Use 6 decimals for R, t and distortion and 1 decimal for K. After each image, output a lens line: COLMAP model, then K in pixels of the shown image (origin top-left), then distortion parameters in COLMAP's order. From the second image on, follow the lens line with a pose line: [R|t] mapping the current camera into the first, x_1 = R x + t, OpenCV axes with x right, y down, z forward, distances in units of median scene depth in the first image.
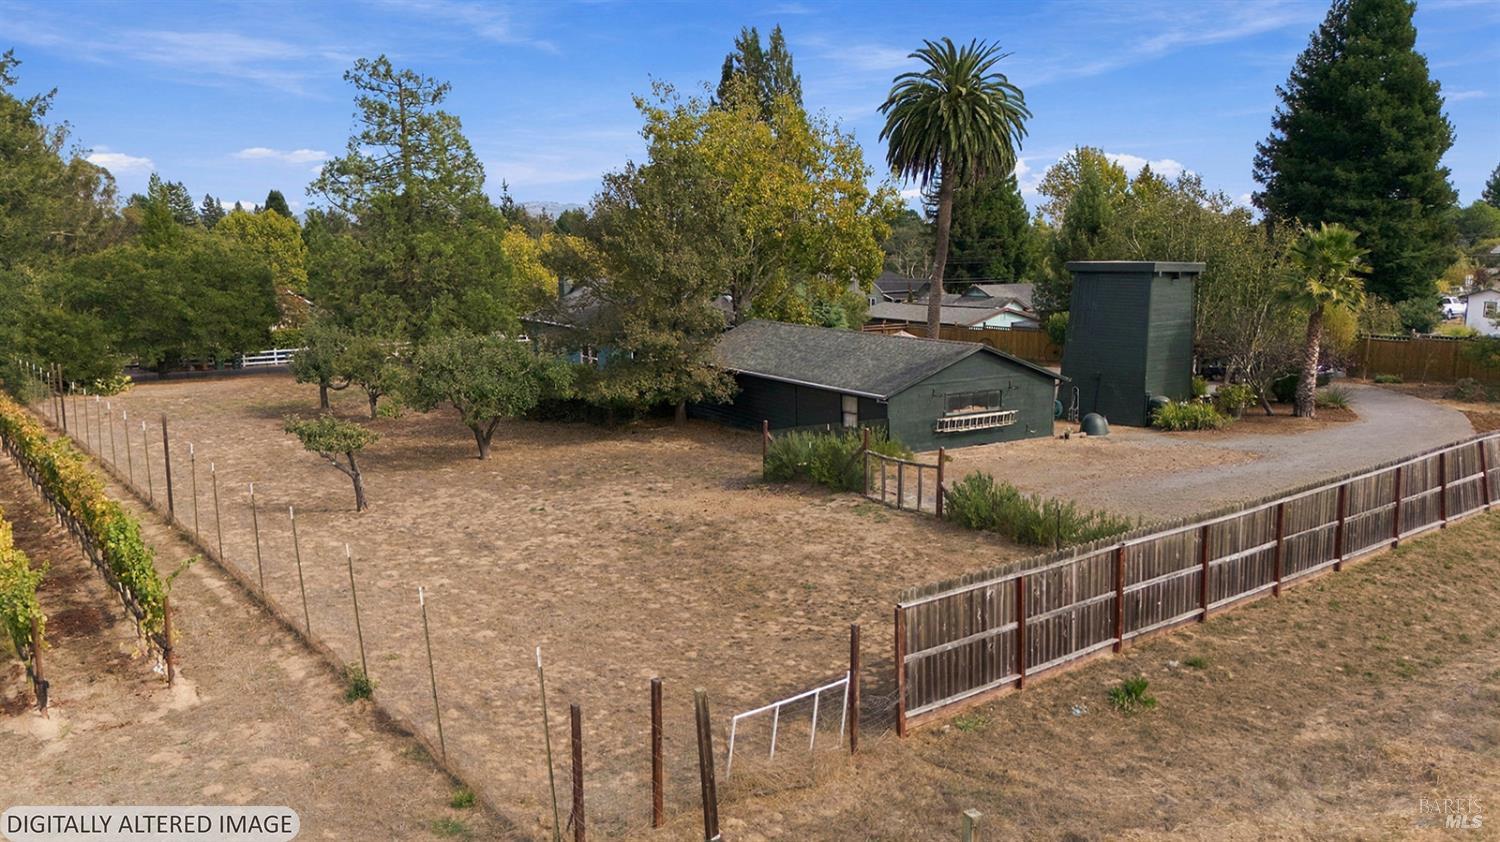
lens RADIAL K [[1102.9, 0, 750.0], [0, 1102.9, 421.0], [0, 0, 1]] dist [0.078337, -0.082709]
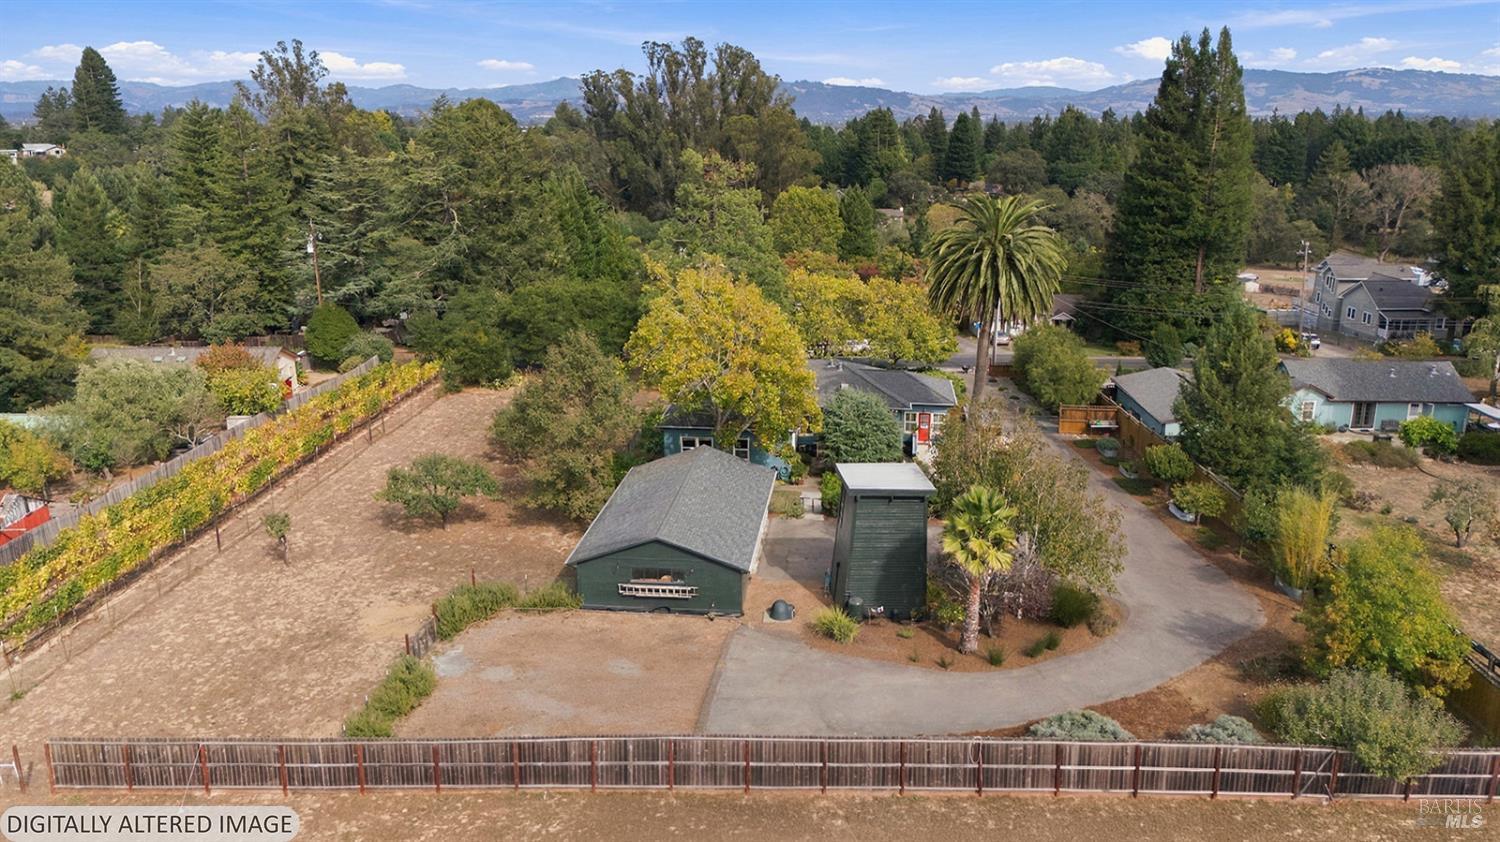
lens RADIAL K [[1102.9, 0, 750.0], [0, 1102.9, 421.0], [0, 0, 1]] dist [0.078337, -0.082709]
pose [[0.783023, 0.166334, -0.599339, 1.070966], [-0.101381, 0.984824, 0.140866, -0.405299], [0.613675, -0.049540, 0.788003, 0.029375]]
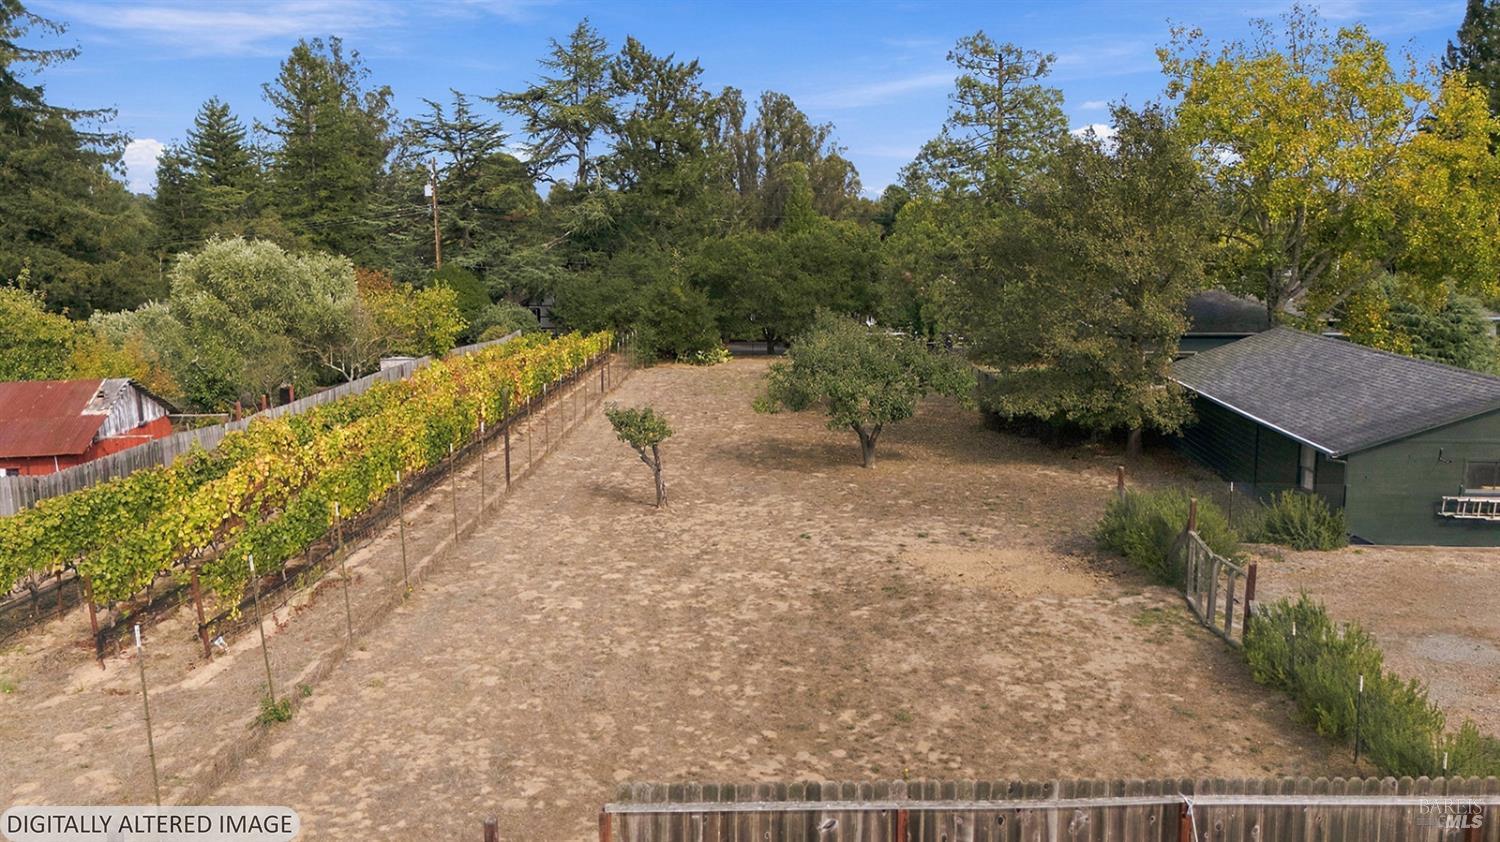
lens RADIAL K [[1131.8, 0, 770.2], [0, 1131.8, 414.9], [0, 0, 1]] dist [0.076937, -0.093637]
pose [[0.812538, 0.098367, -0.574549, 0.228552], [-0.096252, 0.994770, 0.034191, -0.034384], [0.574907, 0.027520, 0.817756, 0.212779]]
